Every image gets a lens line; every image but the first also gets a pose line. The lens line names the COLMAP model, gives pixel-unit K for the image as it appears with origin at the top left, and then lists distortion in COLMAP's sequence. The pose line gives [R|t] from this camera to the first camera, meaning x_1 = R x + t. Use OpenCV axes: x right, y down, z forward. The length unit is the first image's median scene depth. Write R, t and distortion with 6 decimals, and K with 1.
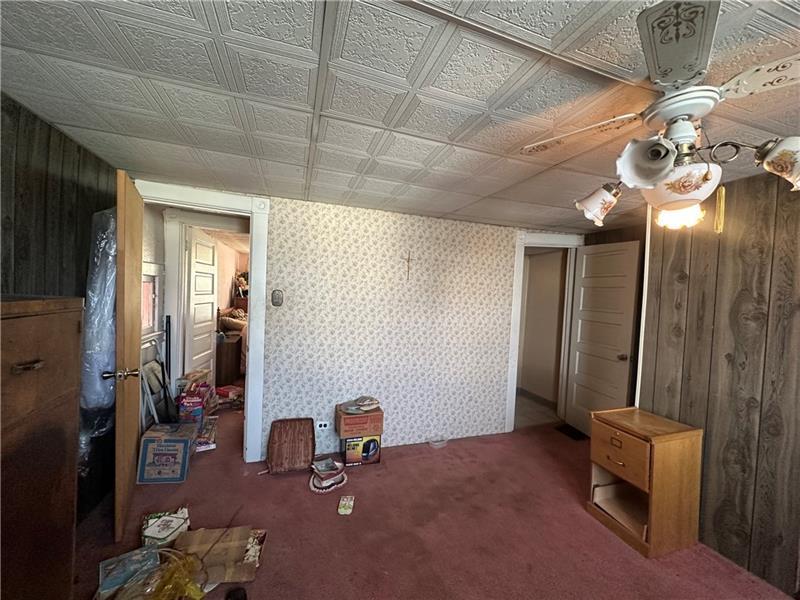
lens RADIAL K [[318.4, 0, 399.0], [0, 318.4, 300.6], [0, 0, 1]] dist [-0.001161, 0.000040]
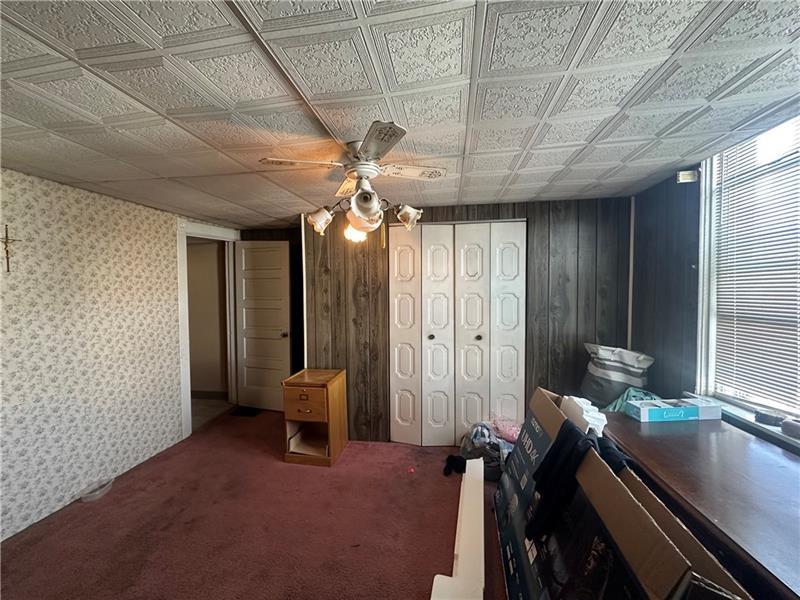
lens RADIAL K [[318.4, 0, 399.1], [0, 318.4, 300.0], [0, 0, 1]] dist [-0.001161, 0.000040]
pose [[0.468048, -0.076199, 0.880411, -0.231063], [0.052998, 0.996903, 0.058106, -0.006829], [-0.882112, 0.019463, 0.470637, 0.026462]]
